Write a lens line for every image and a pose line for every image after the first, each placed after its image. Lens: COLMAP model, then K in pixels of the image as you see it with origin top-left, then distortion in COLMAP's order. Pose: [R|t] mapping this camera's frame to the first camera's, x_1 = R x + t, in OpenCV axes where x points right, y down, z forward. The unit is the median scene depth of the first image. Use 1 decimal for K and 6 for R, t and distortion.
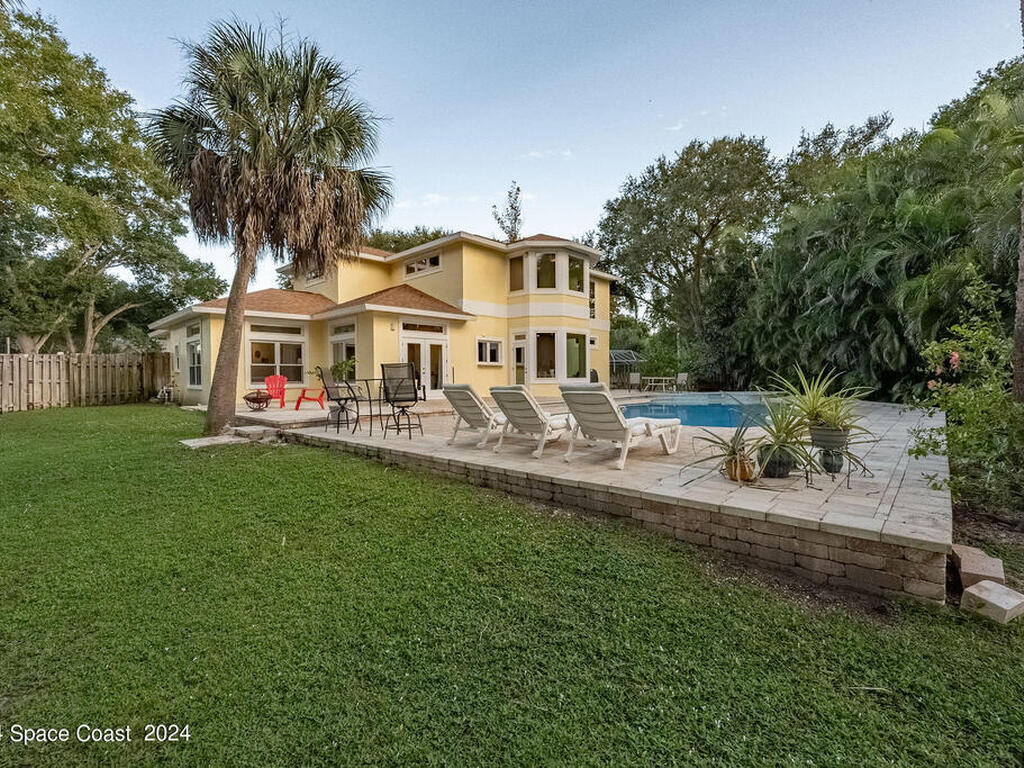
lens RADIAL K [[464.7, 0, 510.1], [0, 464.7, 384.1], [0, 0, 1]] dist [-0.001633, -0.000494]
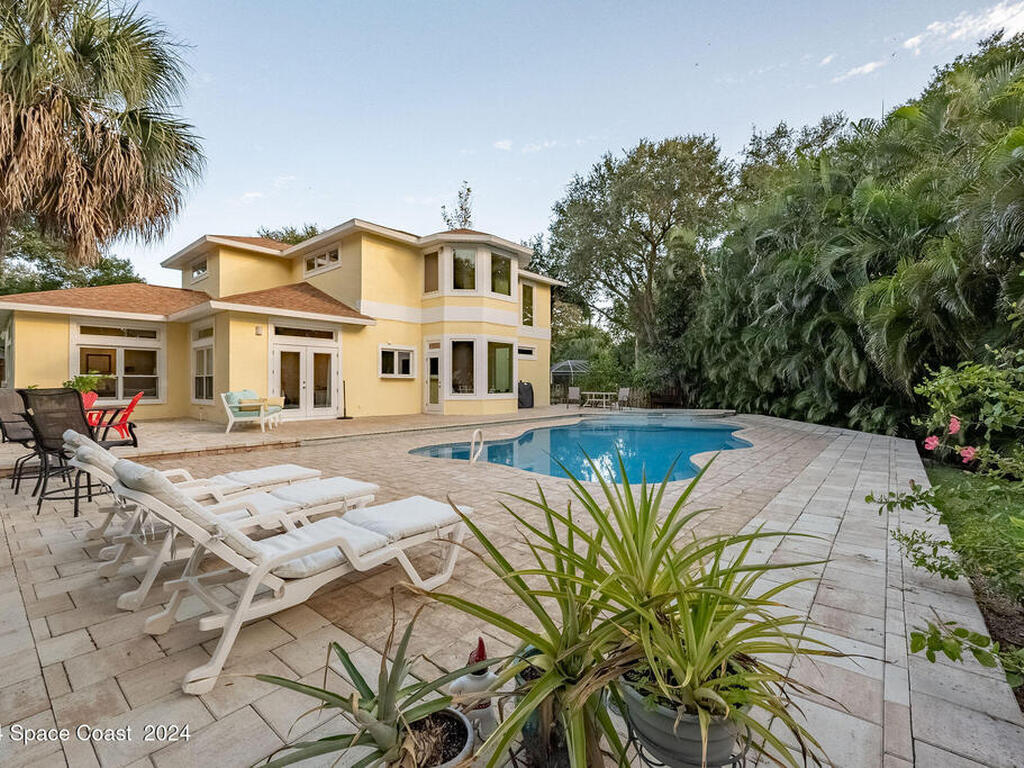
lens RADIAL K [[455.0, 0, 509.8], [0, 455.0, 384.0], [0, 0, 1]] dist [-0.003087, -0.000170]
pose [[0.998557, 0.009532, 0.052846, 0.119475], [-0.008702, 0.999836, -0.015905, -0.017799], [-0.052989, 0.015423, 0.998476, 0.153487]]
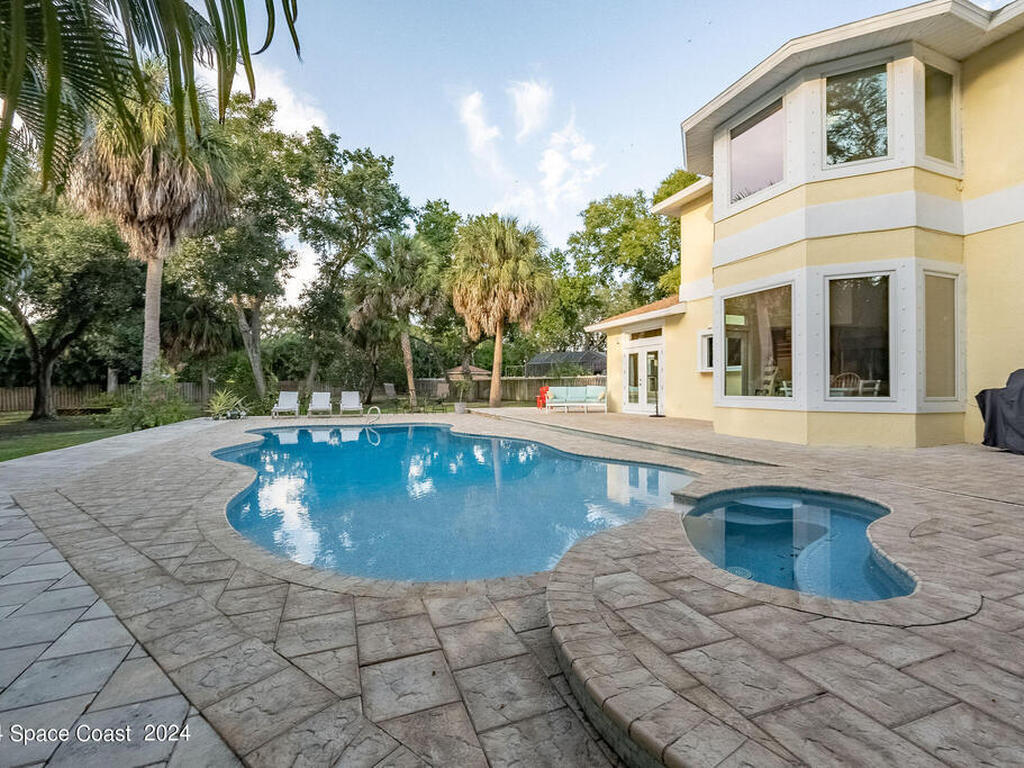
lens RADIAL K [[464.7, 0, 510.1], [0, 464.7, 384.1], [0, 0, 1]] dist [-0.001633, -0.000494]
pose [[-0.436500, 0.006252, -0.899683, 0.651517], [-0.005787, 0.999936, 0.009756, -0.027491], [0.899686, 0.009465, -0.436435, 1.023365]]
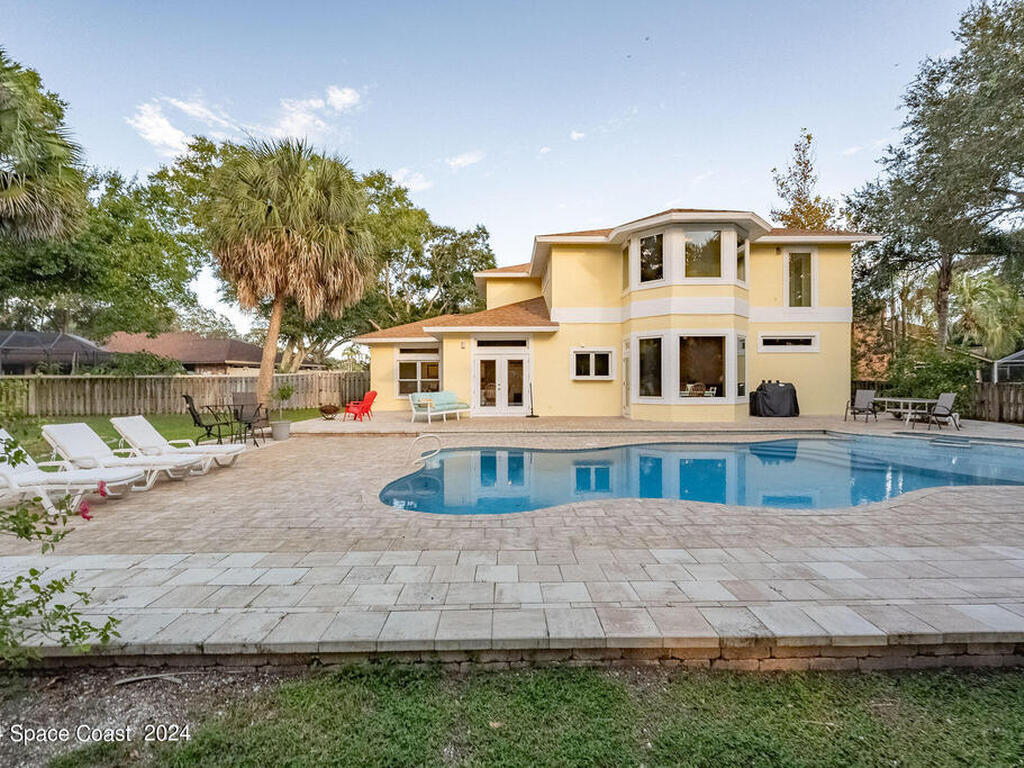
lens RADIAL K [[455.0, 0, 509.8], [0, 455.0, 384.0], [0, 0, 1]] dist [-0.003087, -0.000170]
pose [[0.691922, 0.011923, -0.721874, 0.464049], [-0.012912, 0.999908, 0.004139, -0.033893], [0.721857, 0.006457, 0.692012, 0.303625]]
